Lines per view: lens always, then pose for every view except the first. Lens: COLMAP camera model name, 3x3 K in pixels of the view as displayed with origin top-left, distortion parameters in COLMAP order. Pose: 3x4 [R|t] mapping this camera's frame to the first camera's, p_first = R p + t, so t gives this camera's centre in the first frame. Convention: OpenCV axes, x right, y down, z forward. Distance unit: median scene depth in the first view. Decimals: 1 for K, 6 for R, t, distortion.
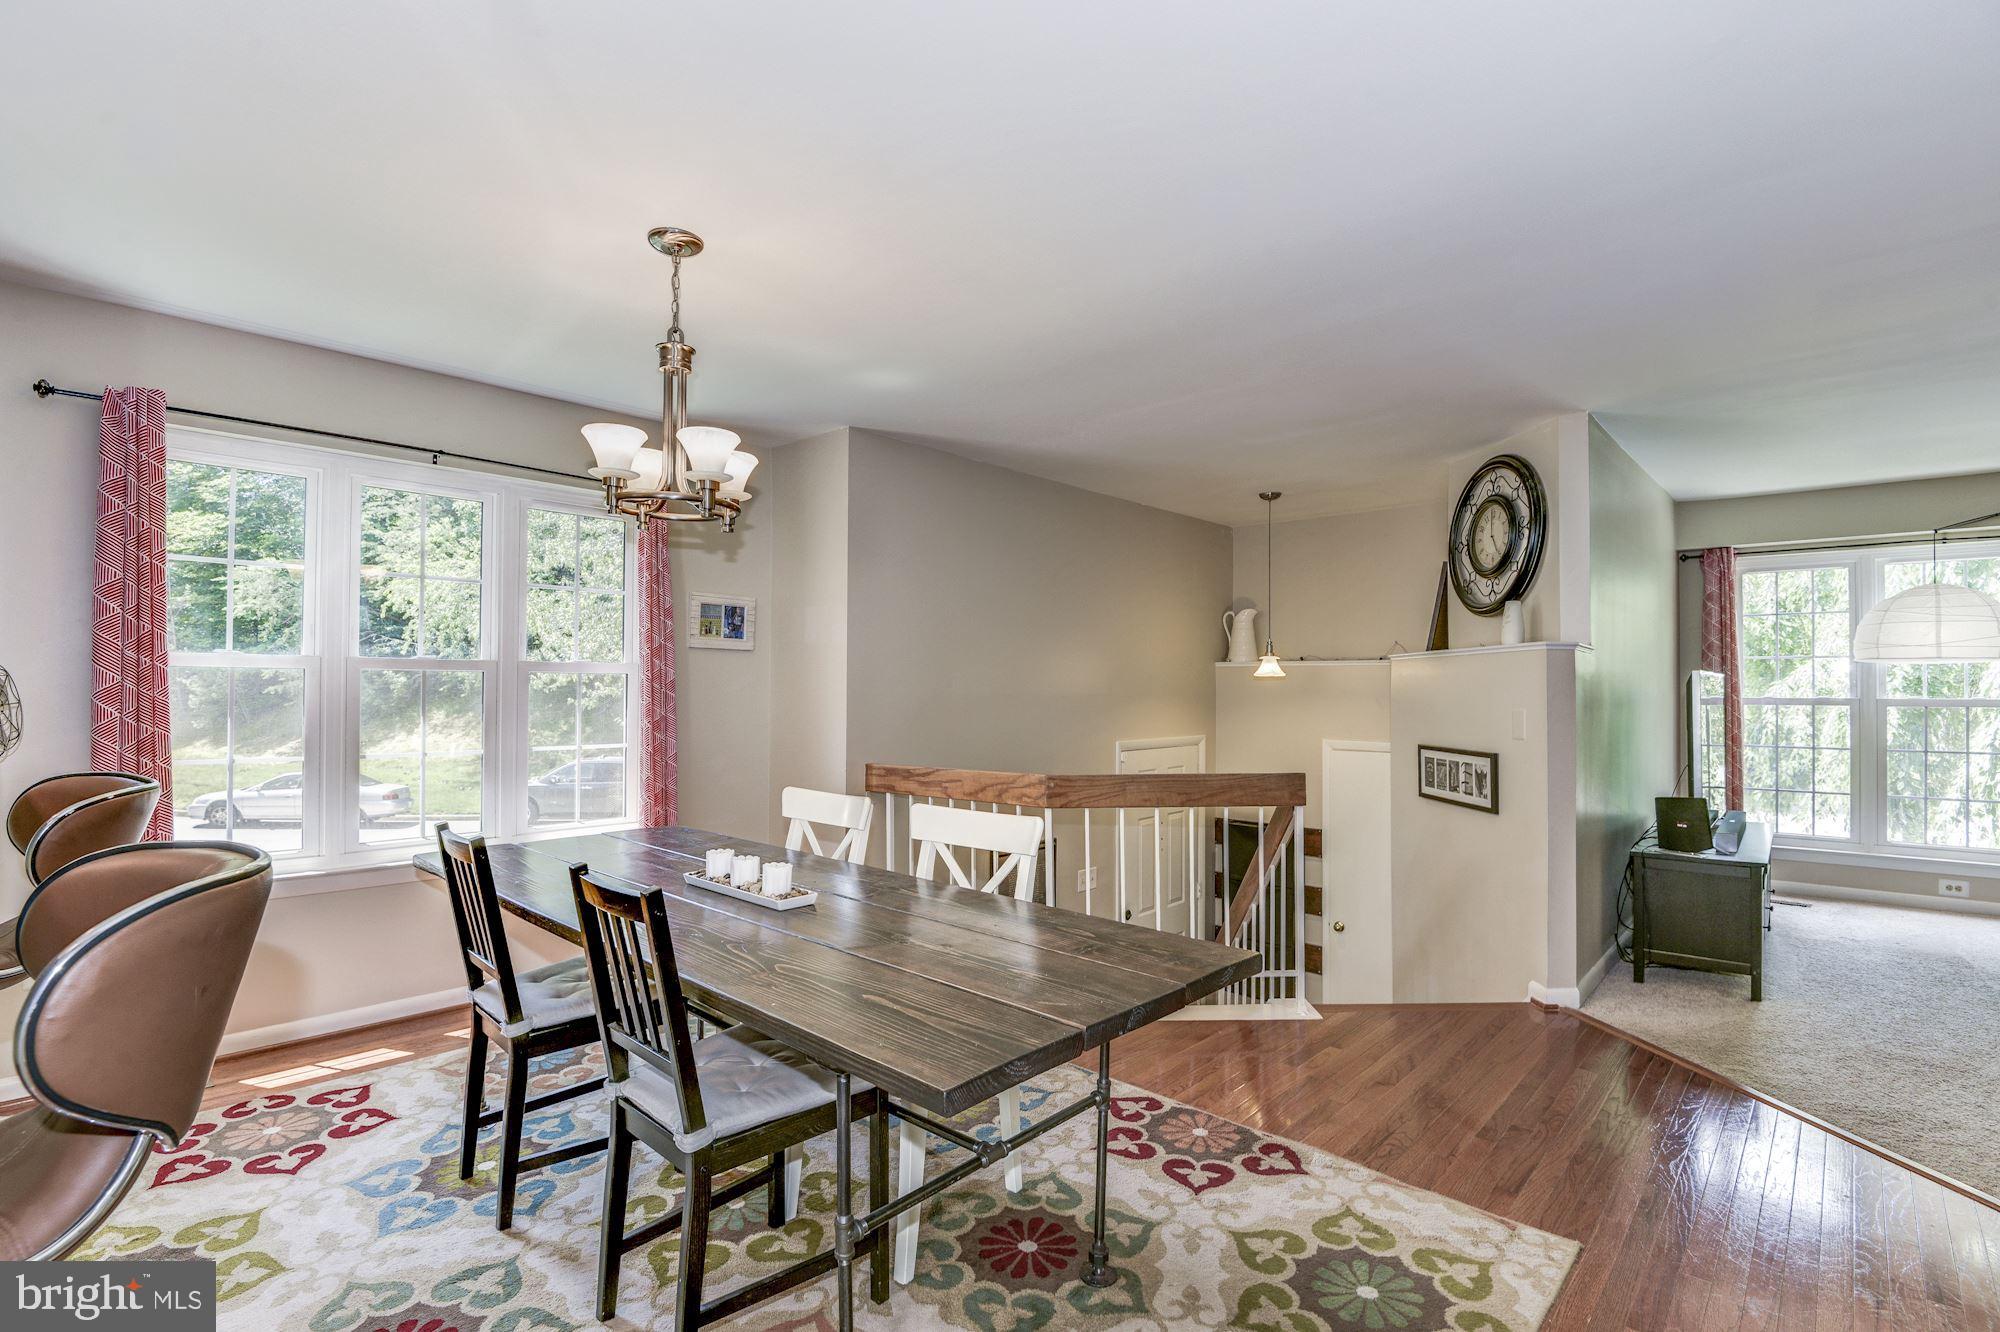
lens RADIAL K [[919.5, 0, 1002.4], [0, 919.5, 676.7], [0, 0, 1]] dist [-0.002655, -0.013178]
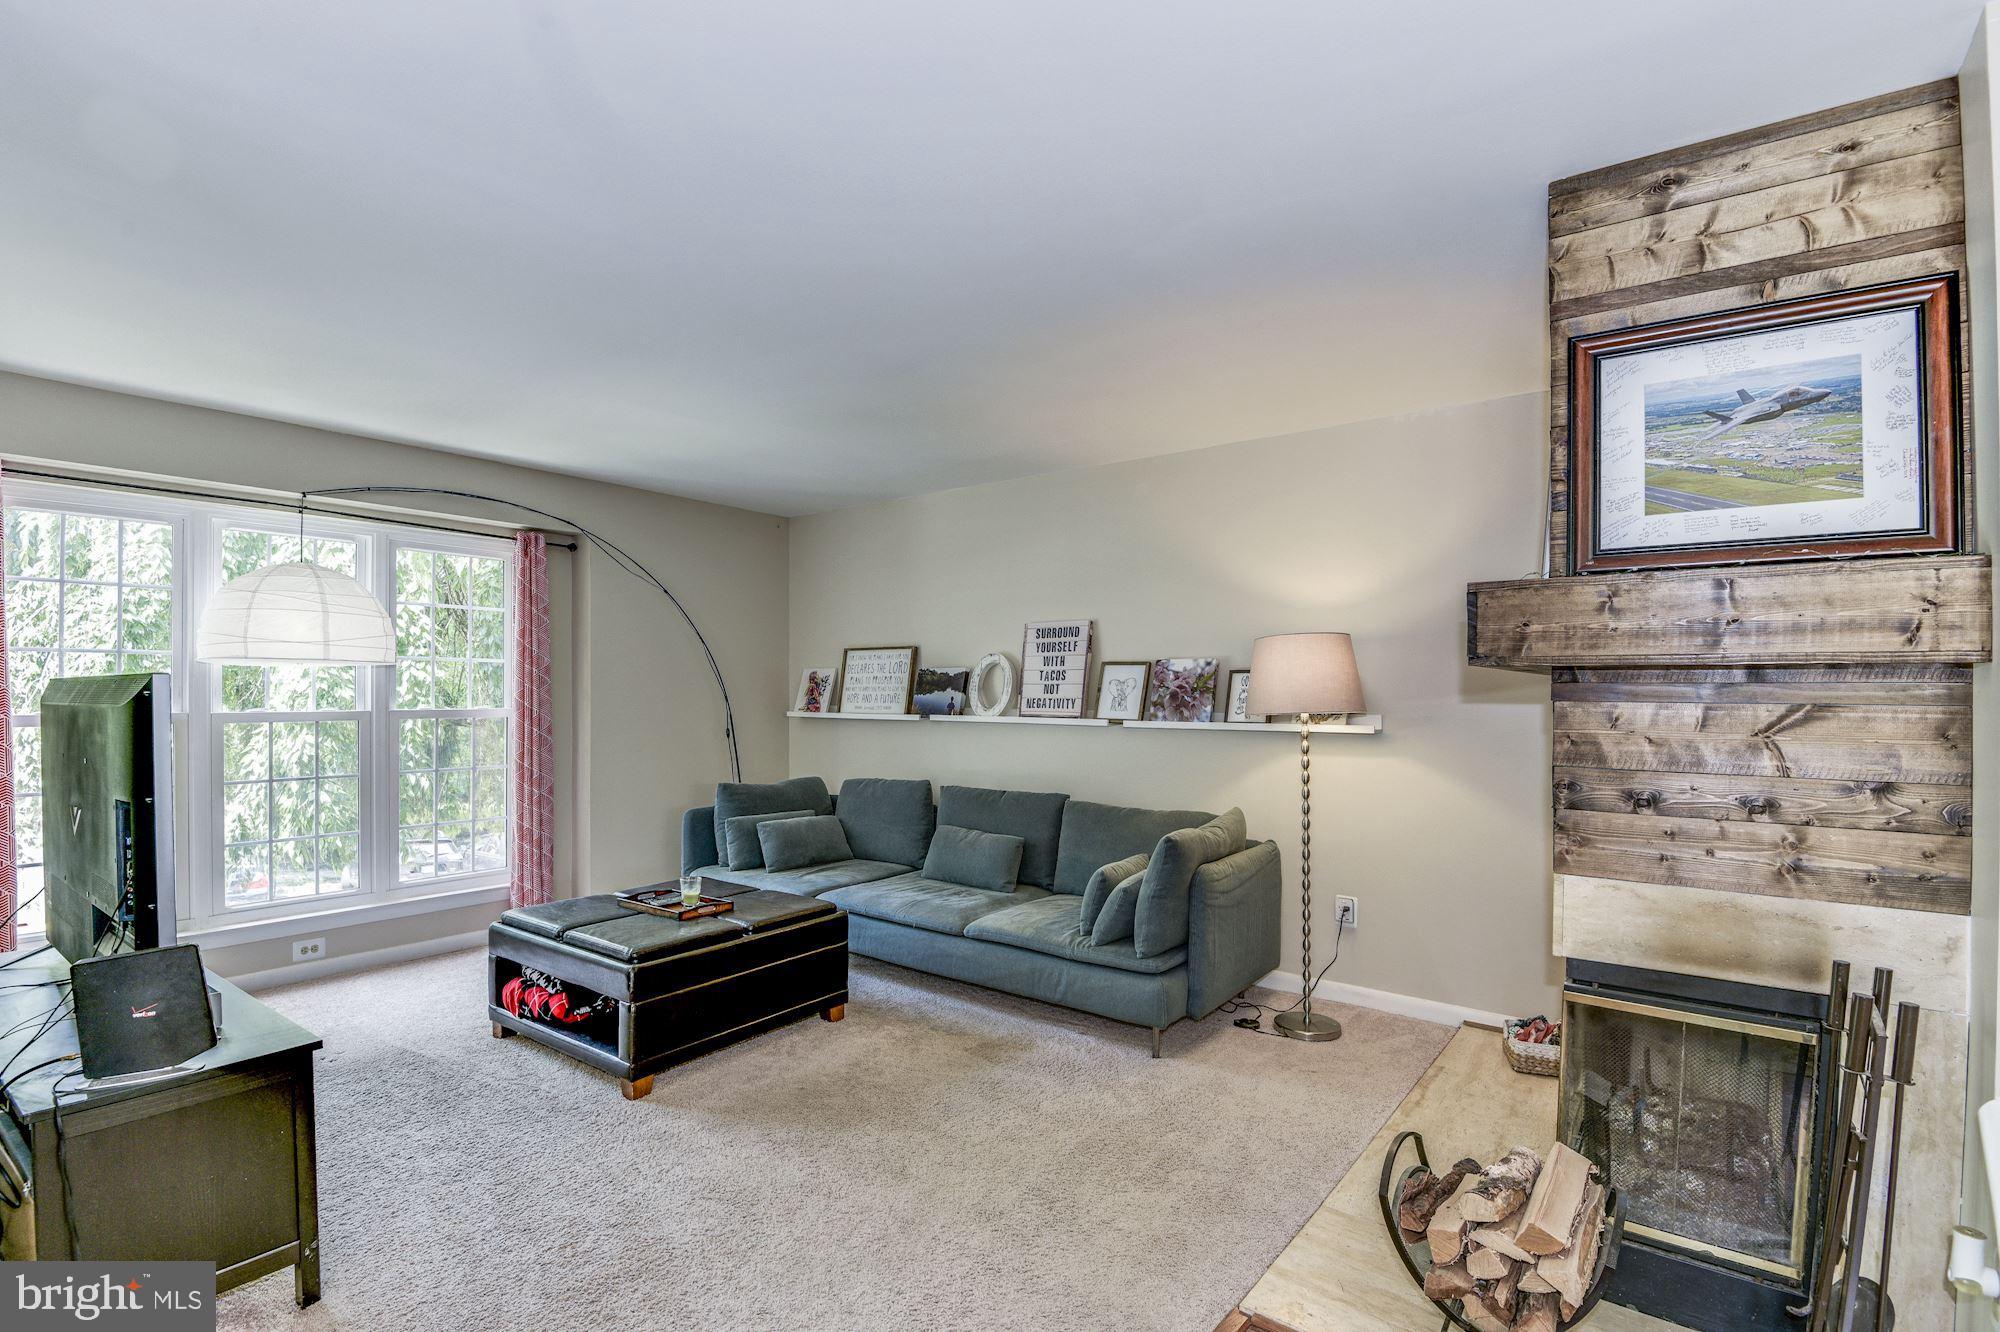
lens RADIAL K [[936.0, 0, 996.4], [0, 936.0, 704.7], [0, 0, 1]] dist [-0.003313, -0.015605]
pose [[-0.088105, -0.019939, 0.995912, 0.204991], [-0.014424, 0.999720, 0.018739, -0.006040], [-0.996007, -0.012714, -0.088368, 0.505882]]
